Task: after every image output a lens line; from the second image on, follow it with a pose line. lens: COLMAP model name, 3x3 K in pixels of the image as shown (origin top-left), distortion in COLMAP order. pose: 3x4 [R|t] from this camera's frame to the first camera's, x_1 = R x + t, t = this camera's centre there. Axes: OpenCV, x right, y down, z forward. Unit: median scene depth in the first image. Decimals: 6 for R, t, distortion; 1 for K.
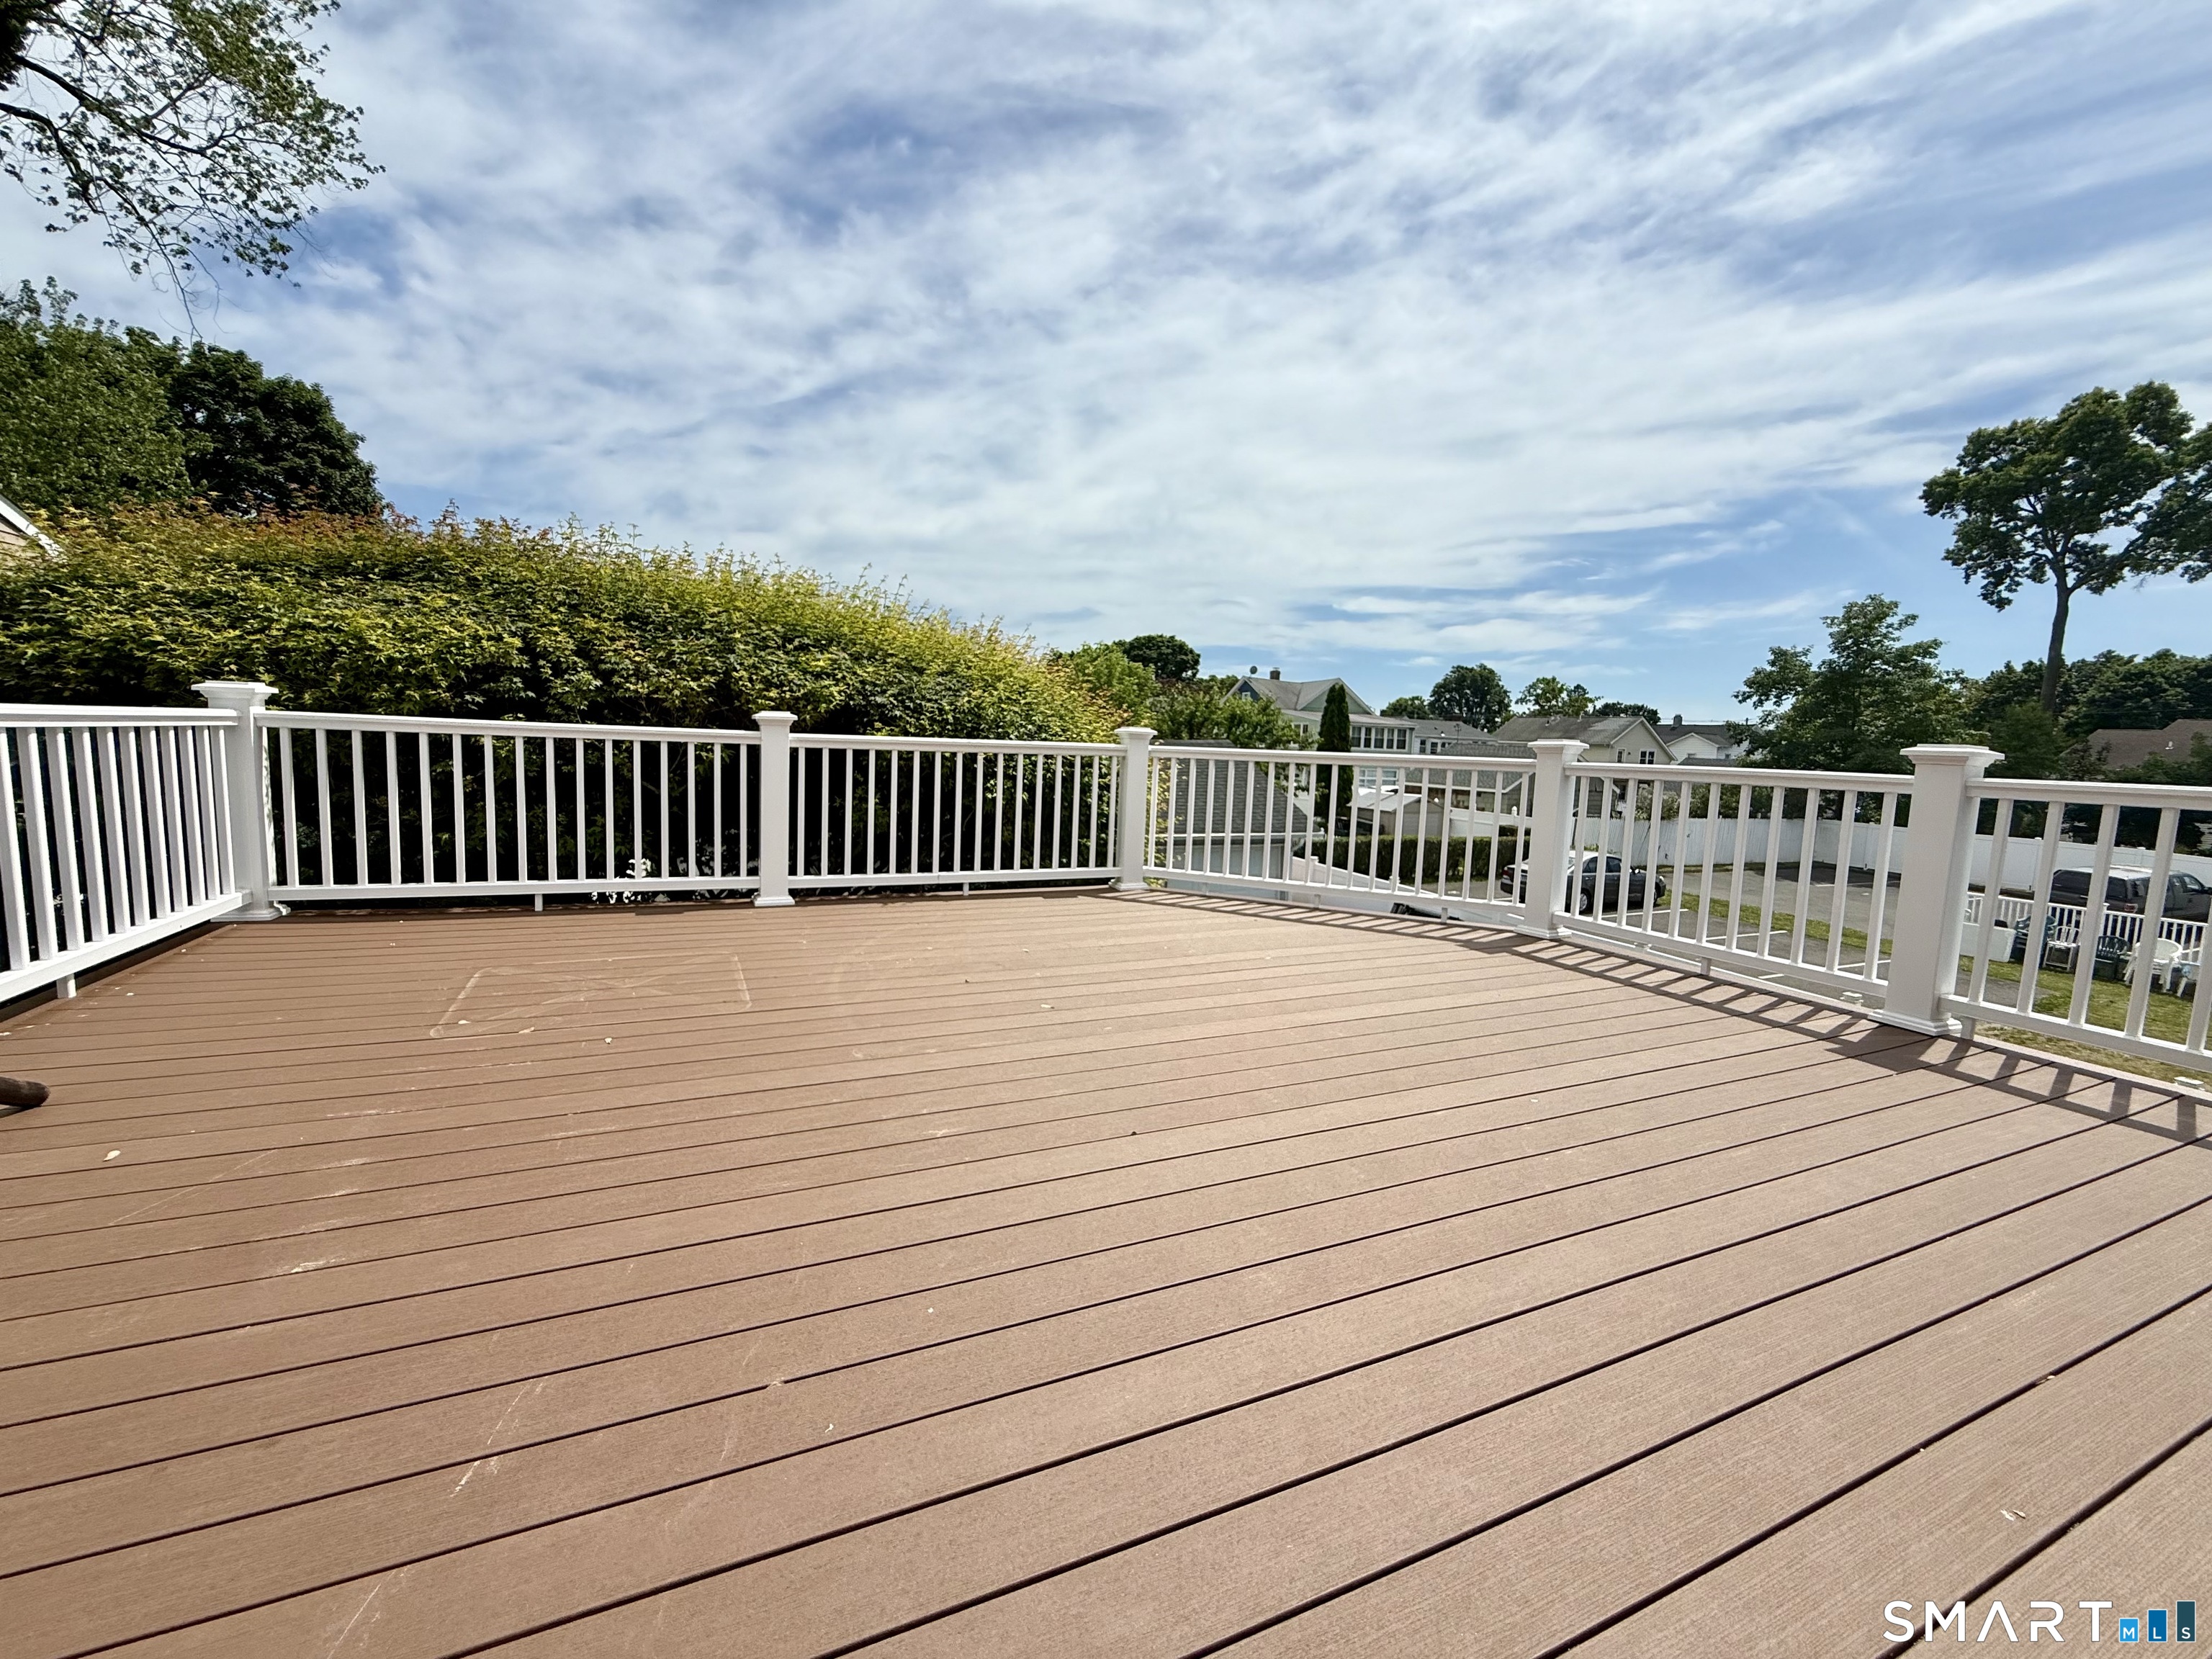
lens RADIAL K [[884.1, 0, 1086.6], [0, 884.1, 826.6], [0, 0, 1]] dist [-0.021420, 0.002650]
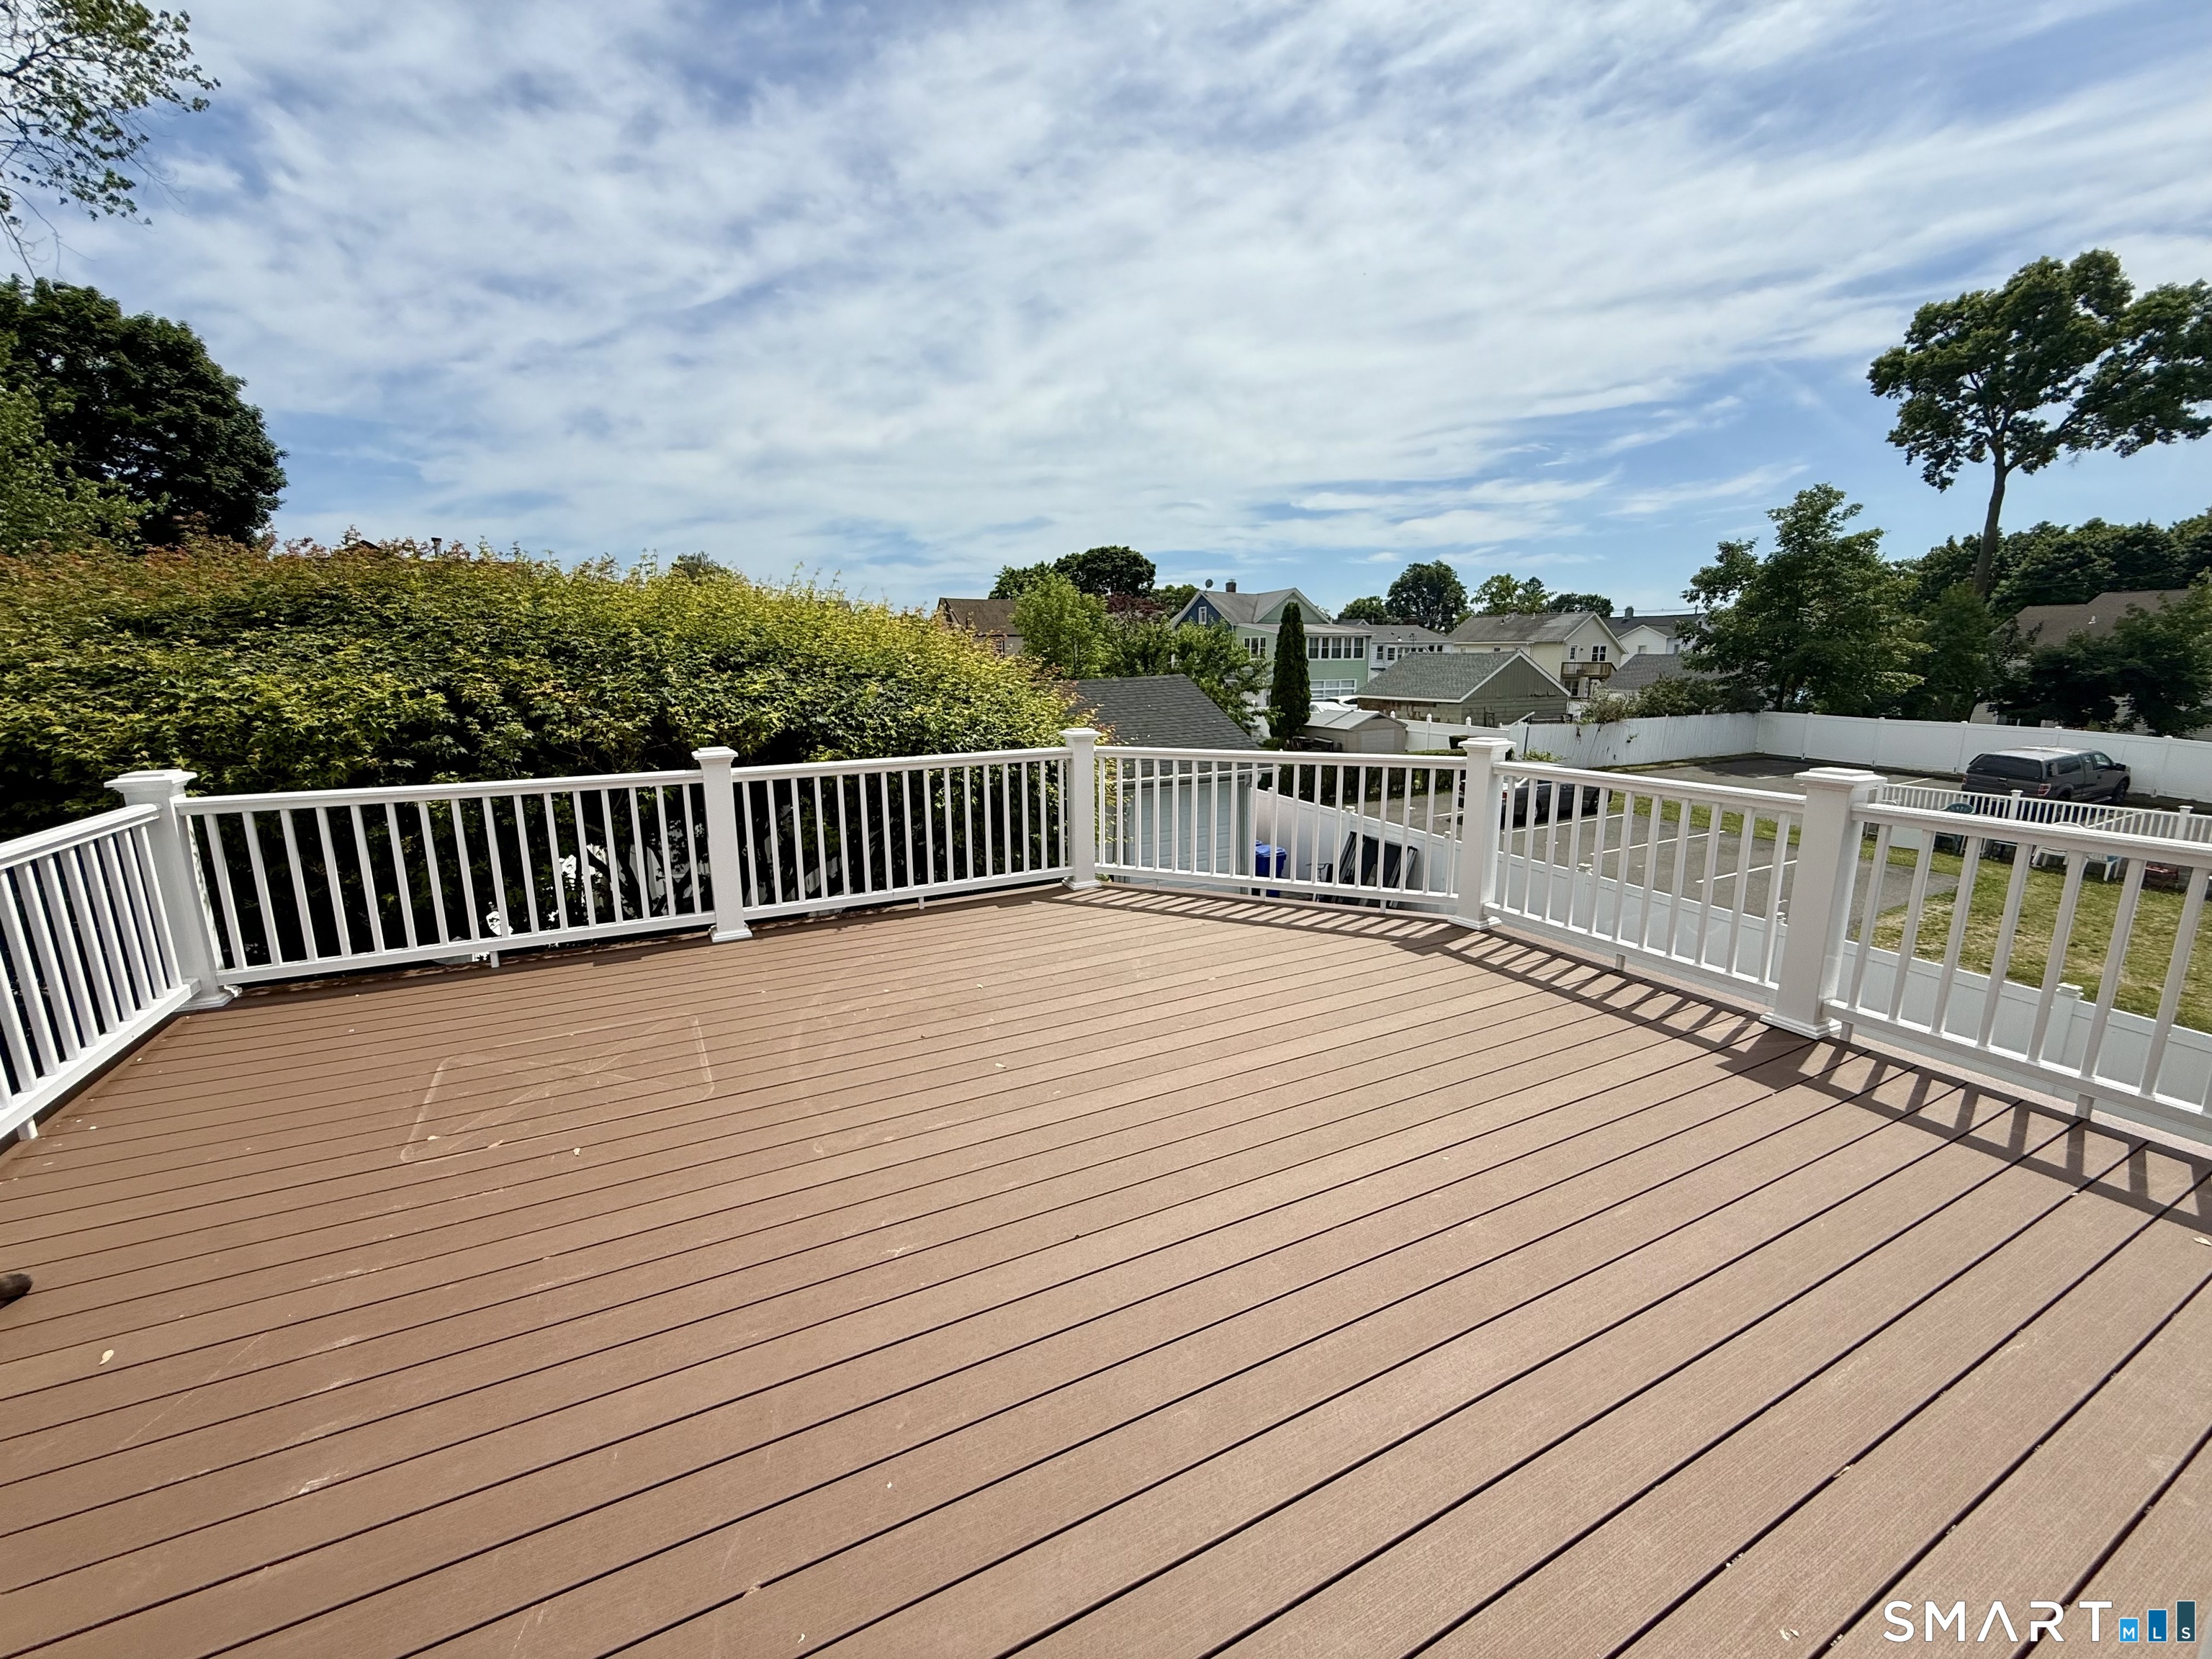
lens RADIAL K [[884.1, 0, 1091.4], [0, 884.1, 824.3], [0, 0, 1]] dist [-0.021420, 0.002650]
pose [[0.998038, -0.047038, 0.041334, 0.003310], [0.042482, 0.993572, 0.104933, -0.017829], [-0.046004, -0.102971, 0.993620, -0.001994]]
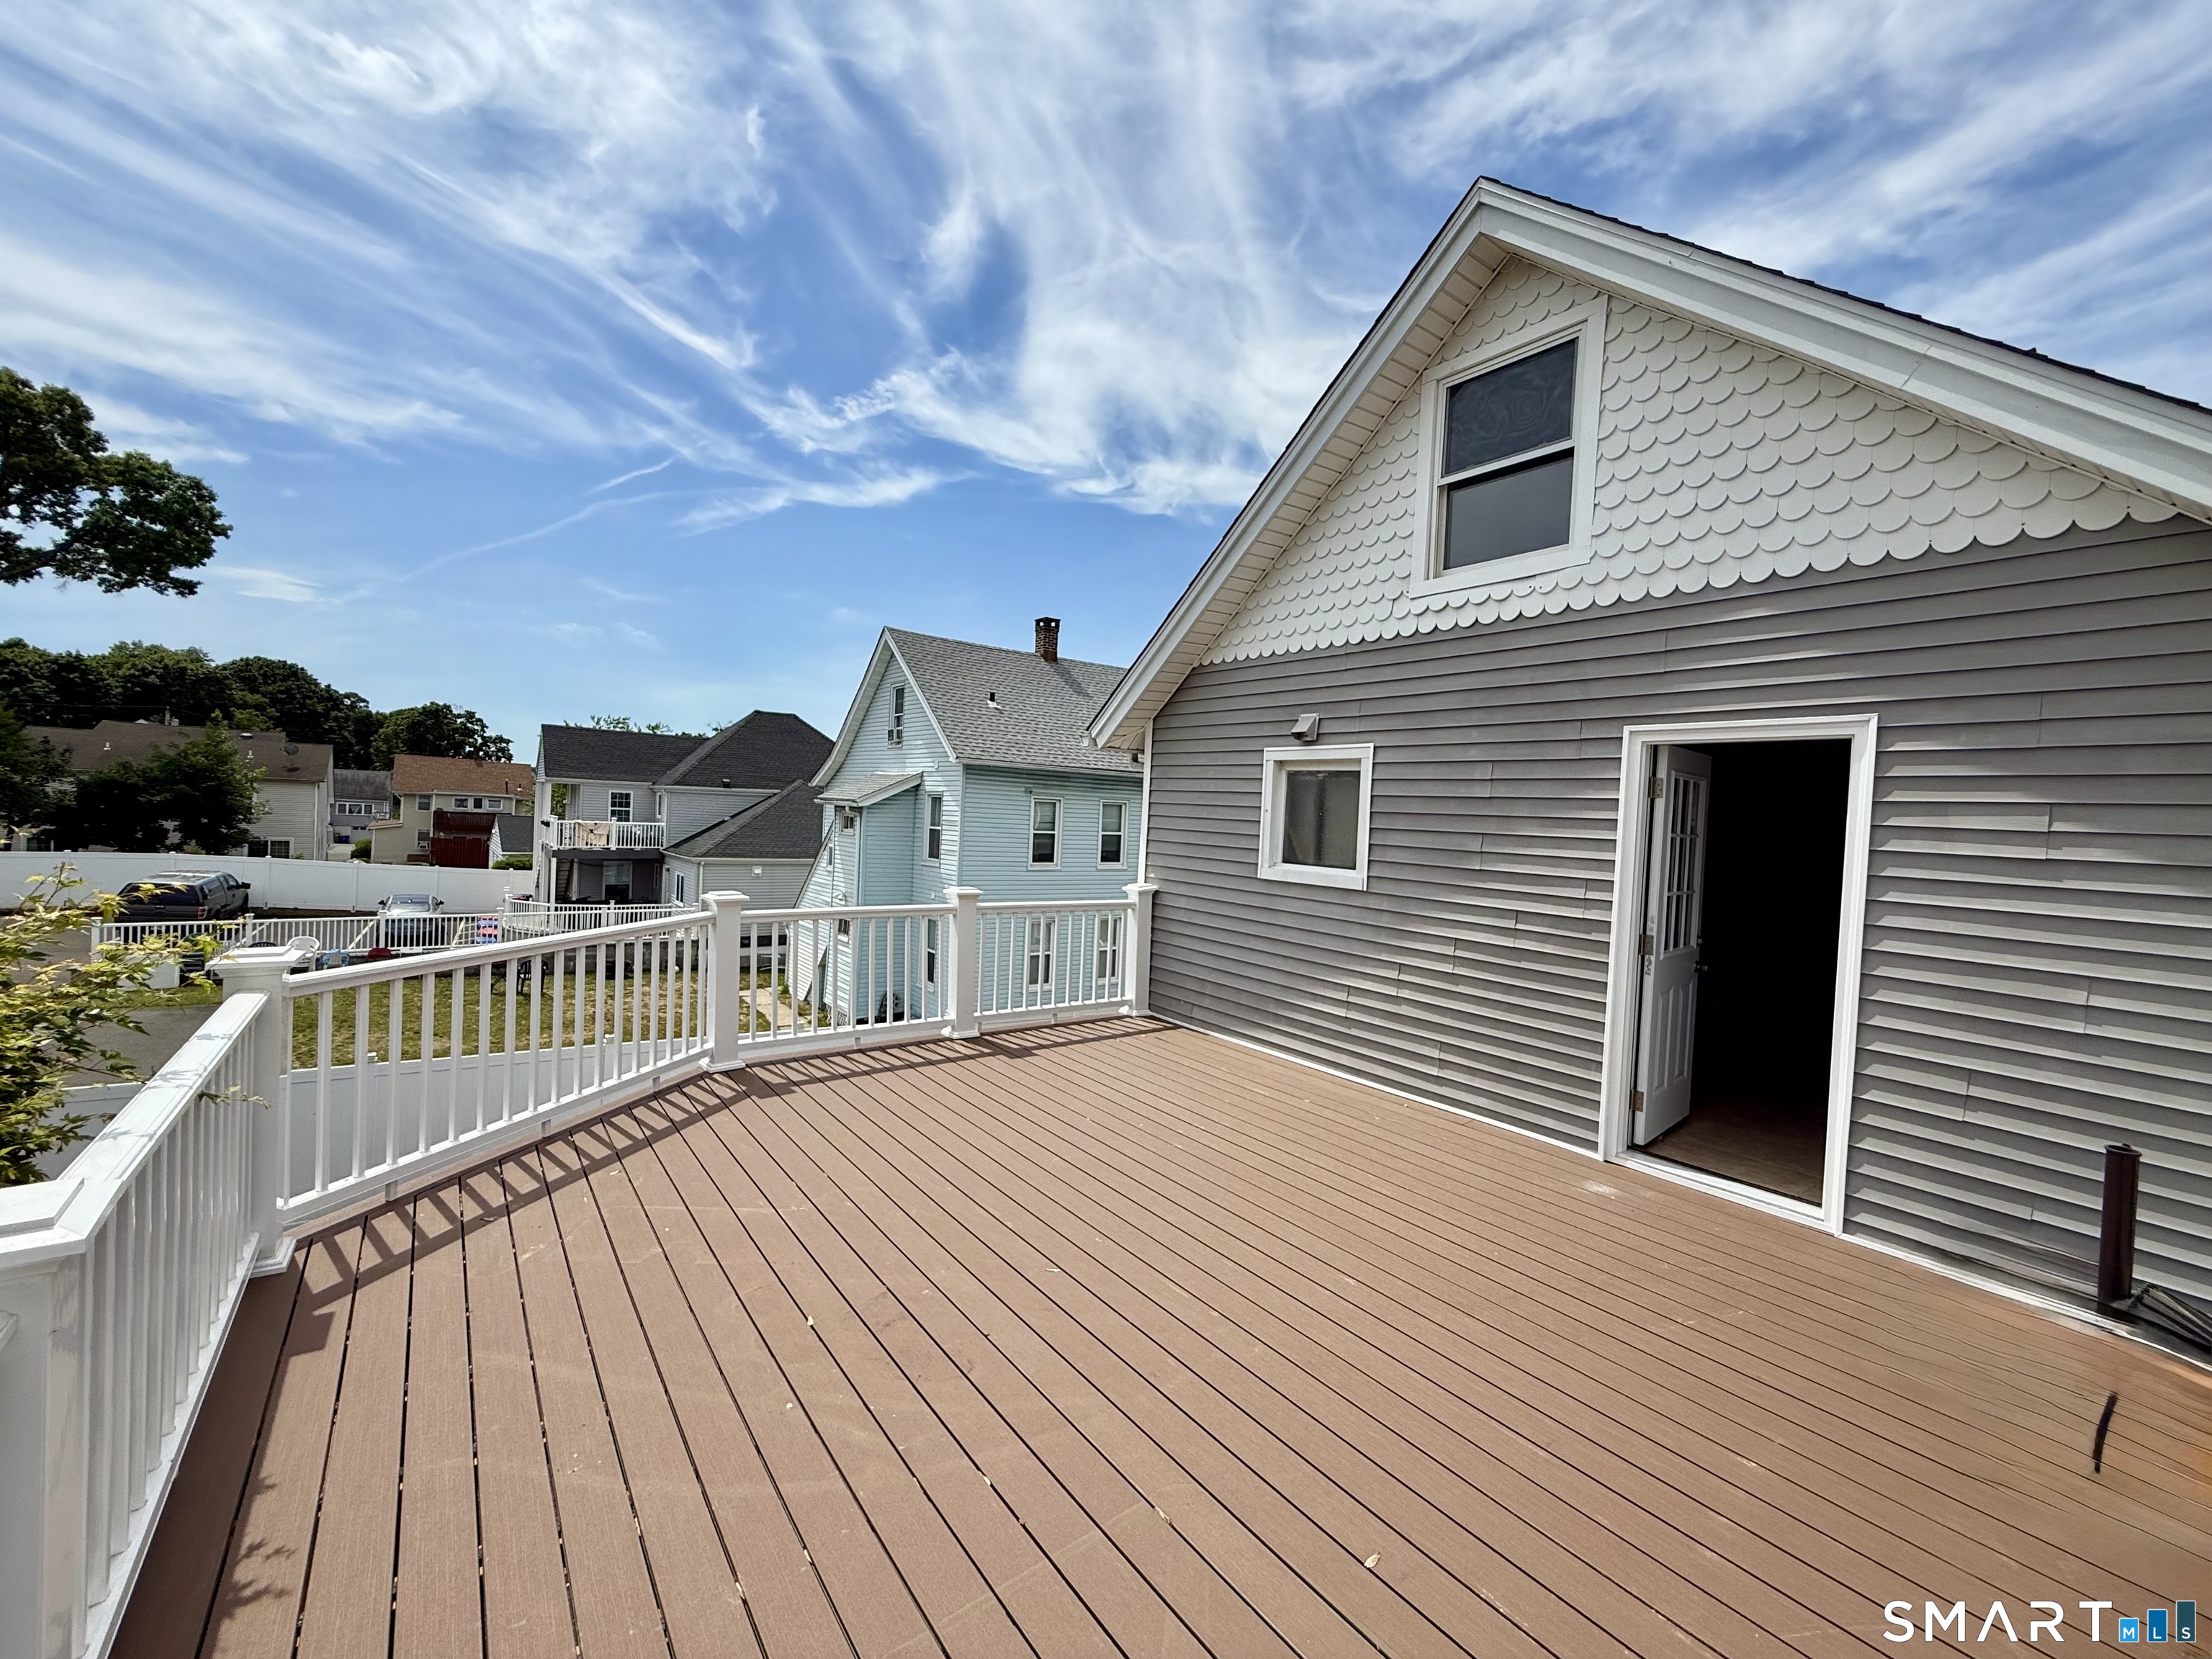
lens RADIAL K [[884.1, 0, 1090.6], [0, 884.1, 840.9], [0, 0, 1]] dist [-0.021420, 0.002650]
pose [[-0.229160, -0.068664, 0.970964, -0.098164], [0.034307, 0.996319, 0.078554, -0.034475], [-0.972784, 0.051312, -0.225961, 0.115650]]
